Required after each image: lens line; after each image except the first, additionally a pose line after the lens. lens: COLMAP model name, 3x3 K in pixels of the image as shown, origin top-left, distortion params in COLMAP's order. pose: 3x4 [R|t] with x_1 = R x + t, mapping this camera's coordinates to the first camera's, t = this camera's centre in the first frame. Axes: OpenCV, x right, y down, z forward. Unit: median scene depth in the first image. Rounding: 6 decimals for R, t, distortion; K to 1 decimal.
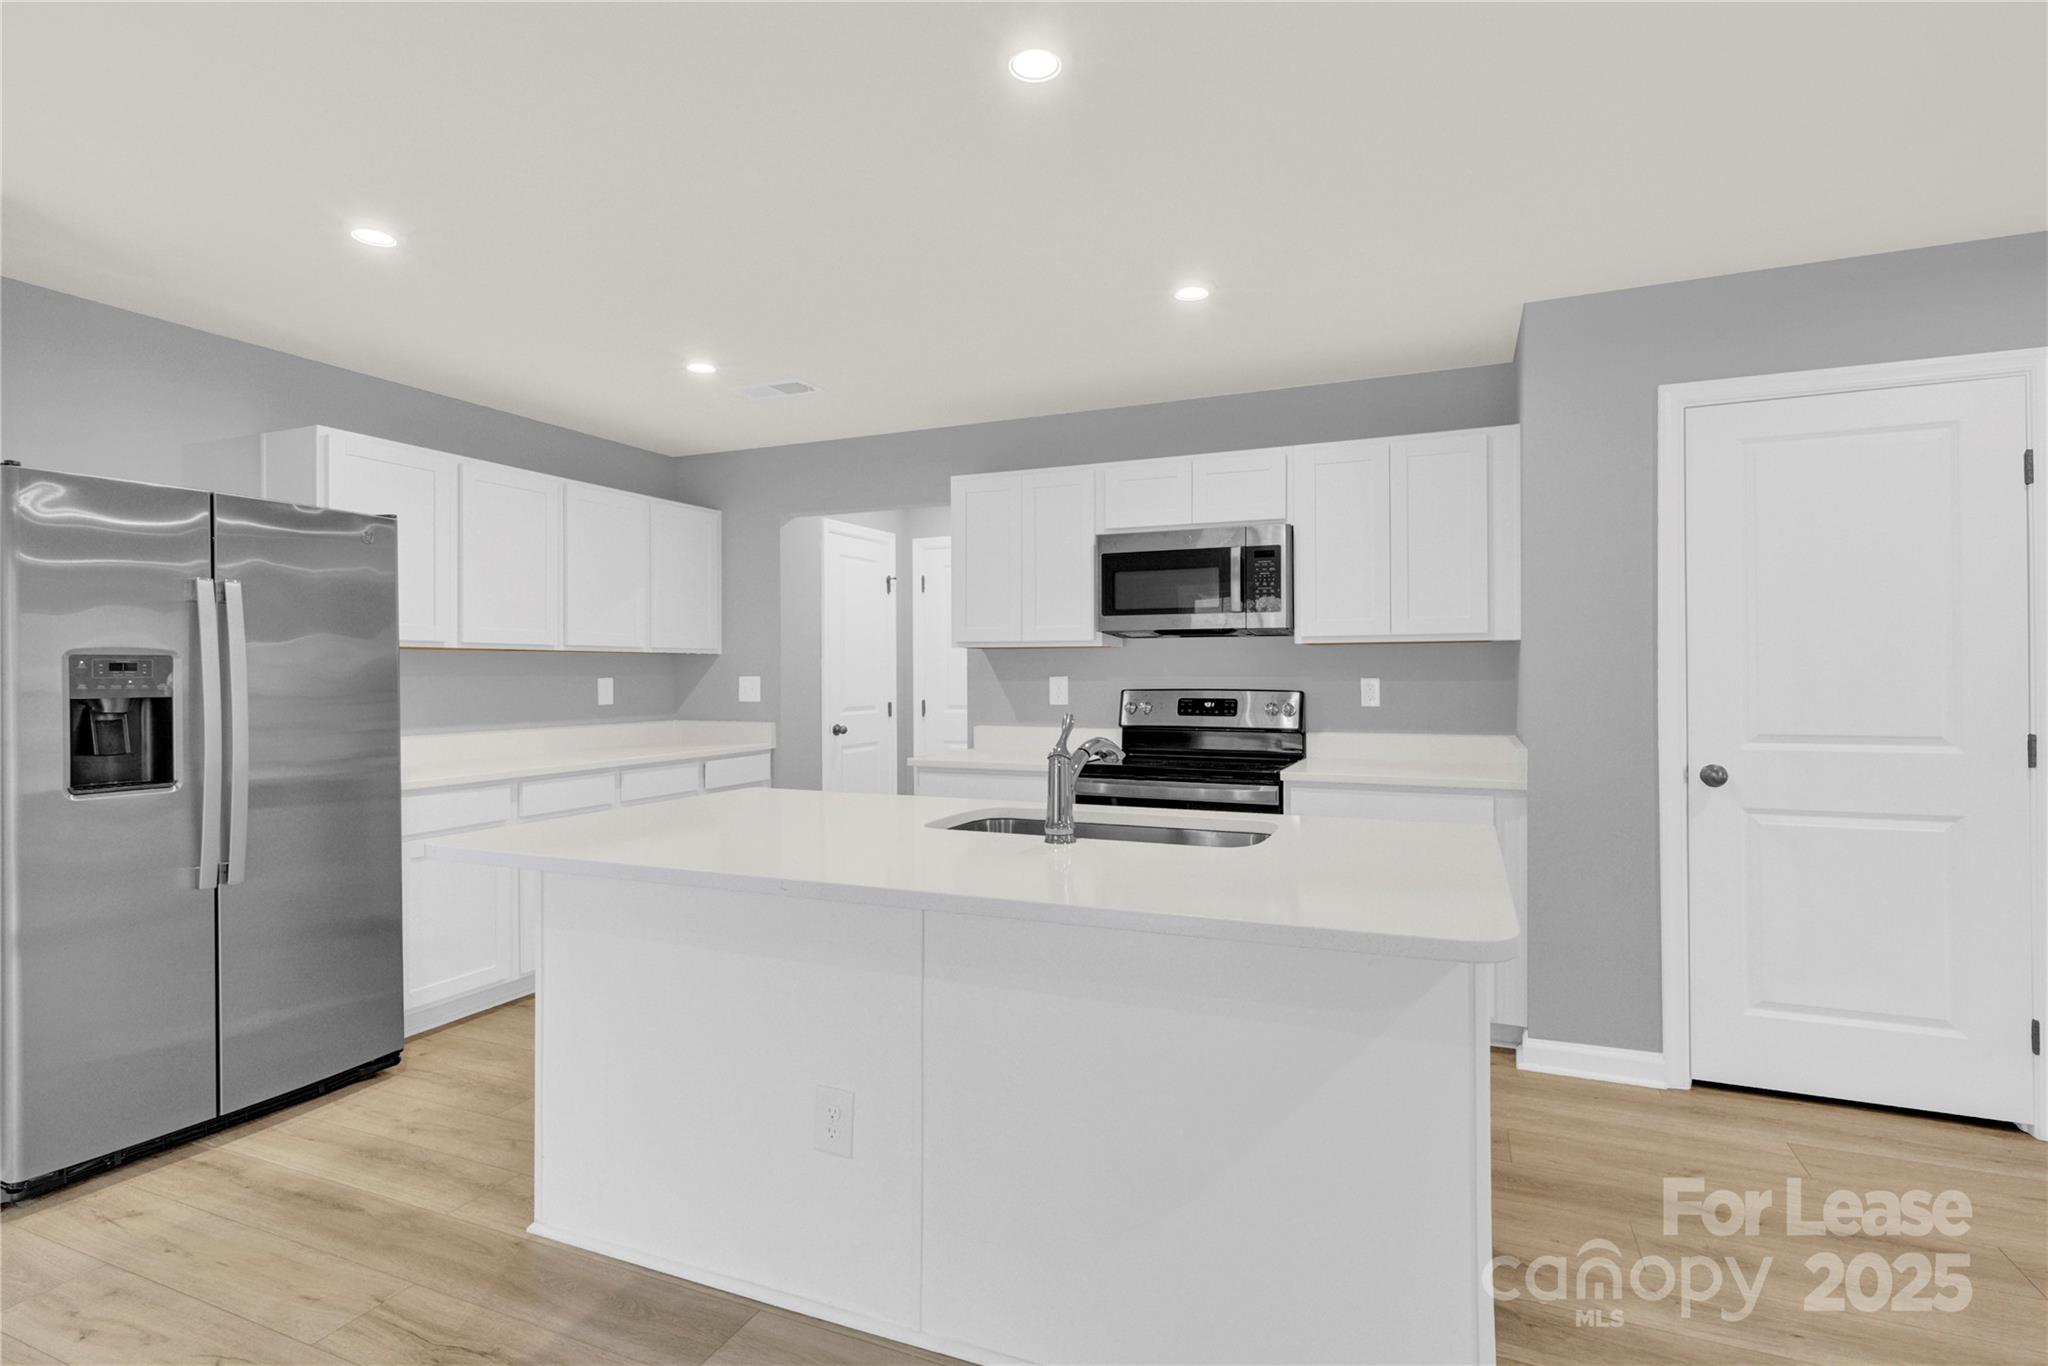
lens RADIAL K [[969.3, 0, 1038.1], [0, 969.3, 675.4], [0, 0, 1]] dist [0.000275, 0.000541]
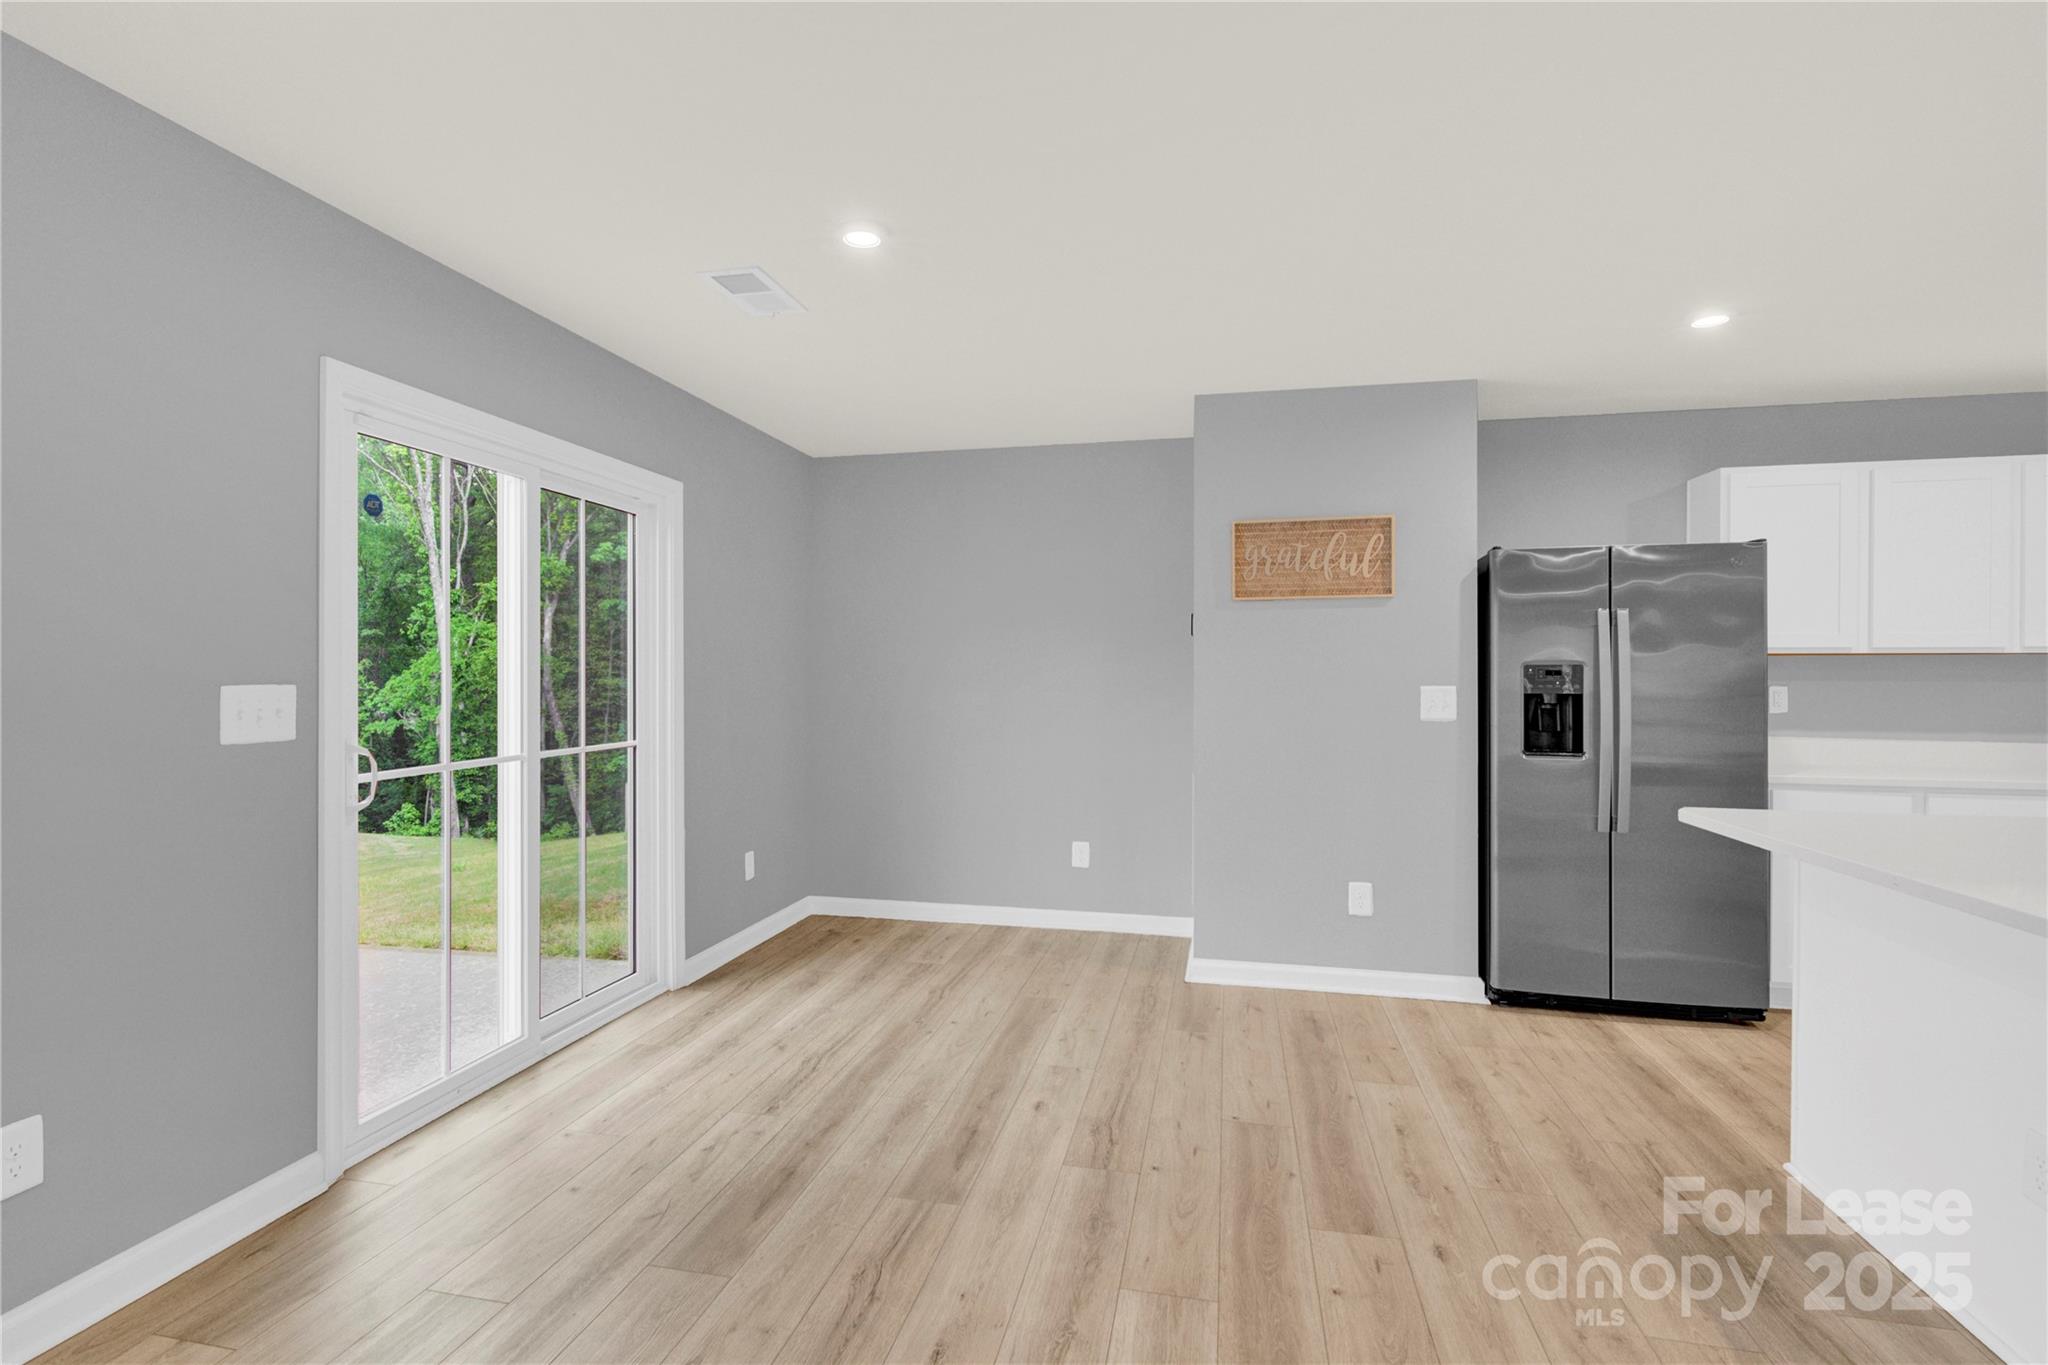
lens RADIAL K [[971.0, 0, 1012.5], [0, 971.0, 678.6], [0, 0, 1]] dist [0.001575, 0.000464]
pose [[0.177719, 0.006471, -0.984060, 0.311144], [-0.005530, 0.999969, 0.005577, -0.002966], [0.984066, 0.004450, 0.177749, -0.072195]]
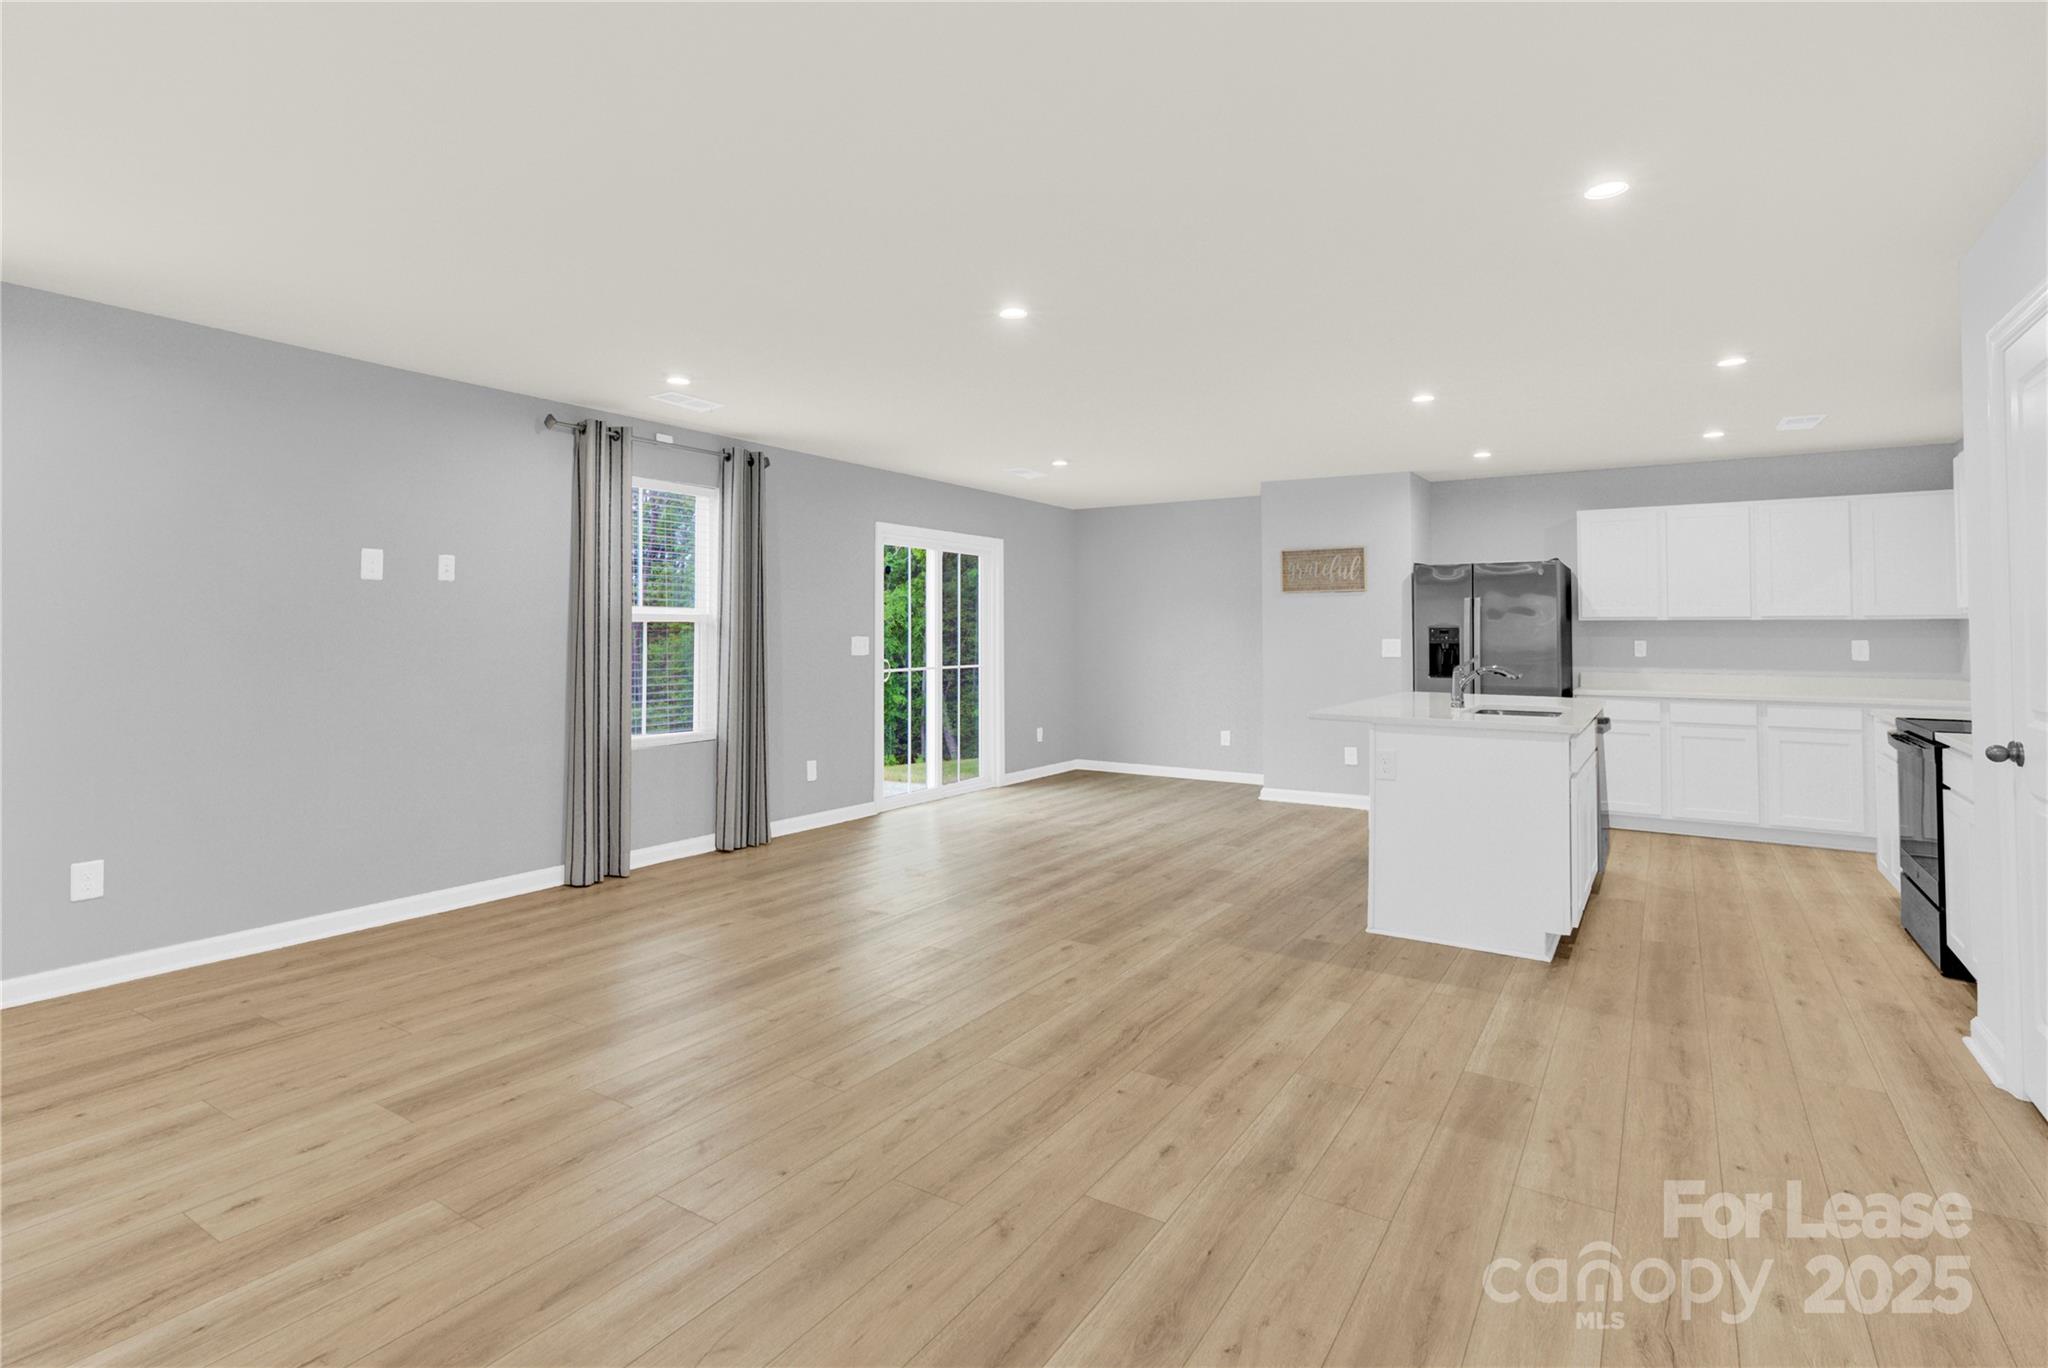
lens RADIAL K [[990.7, 0, 1003.1], [0, 990.7, 615.7], [0, 0, 1]] dist [0.000708, 0.000081]
pose [[-0.191309, -0.015903, -0.981401, 1.659620], [-0.005583, 0.999870, -0.015114, -0.004952], [0.981514, 0.002587, -0.191373, 0.251235]]
